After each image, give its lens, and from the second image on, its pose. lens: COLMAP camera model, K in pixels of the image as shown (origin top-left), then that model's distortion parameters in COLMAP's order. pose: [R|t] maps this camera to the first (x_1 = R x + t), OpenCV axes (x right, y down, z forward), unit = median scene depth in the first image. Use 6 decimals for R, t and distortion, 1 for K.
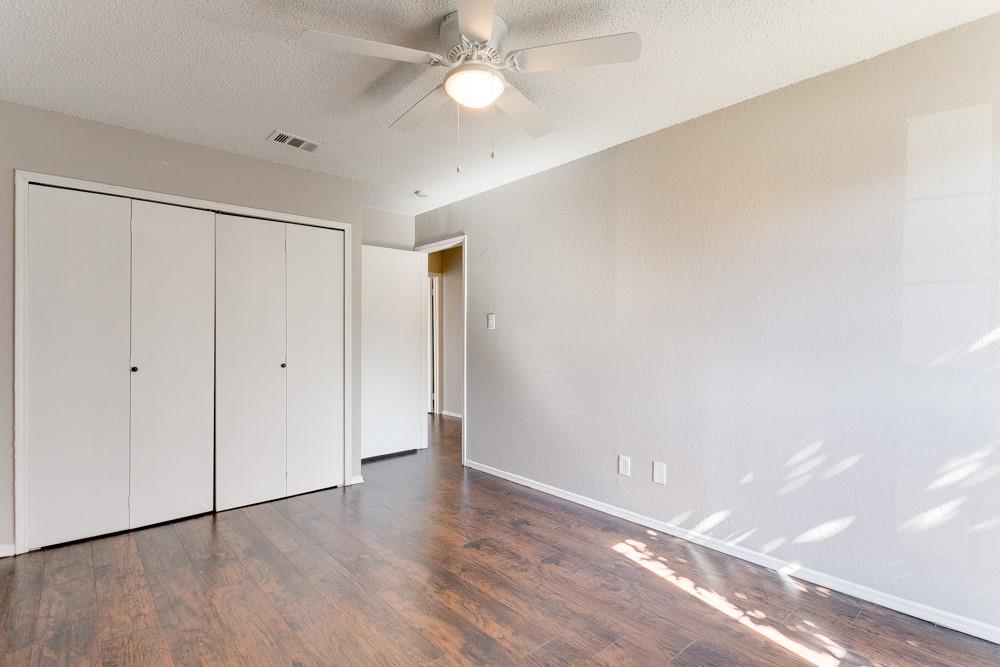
lens RADIAL K [[476.8, 0, 498.5], [0, 476.8, 335.9], [0, 0, 1]] dist [0.000596, -0.000507]
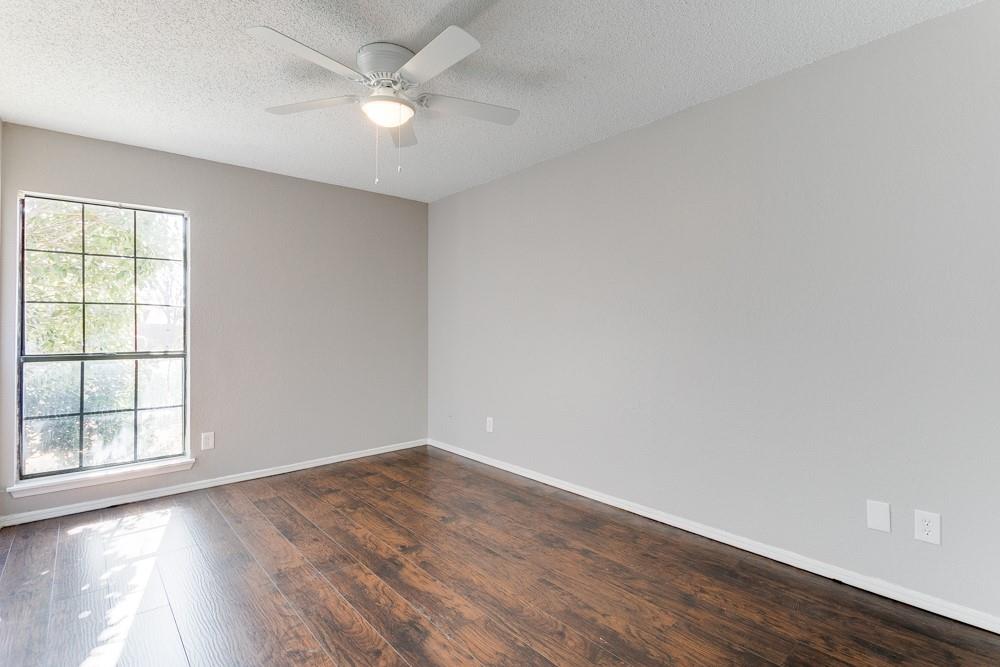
lens RADIAL K [[483.3, 0, 490.2], [0, 483.3, 334.0], [0, 0, 1]] dist [-0.003730, -0.000998]
pose [[-0.999718, 0.004212, 0.023366, -0.311670], [0.004394, 0.999960, 0.007755, 0.008652], [-0.023332, 0.007856, -0.999697, 2.056336]]
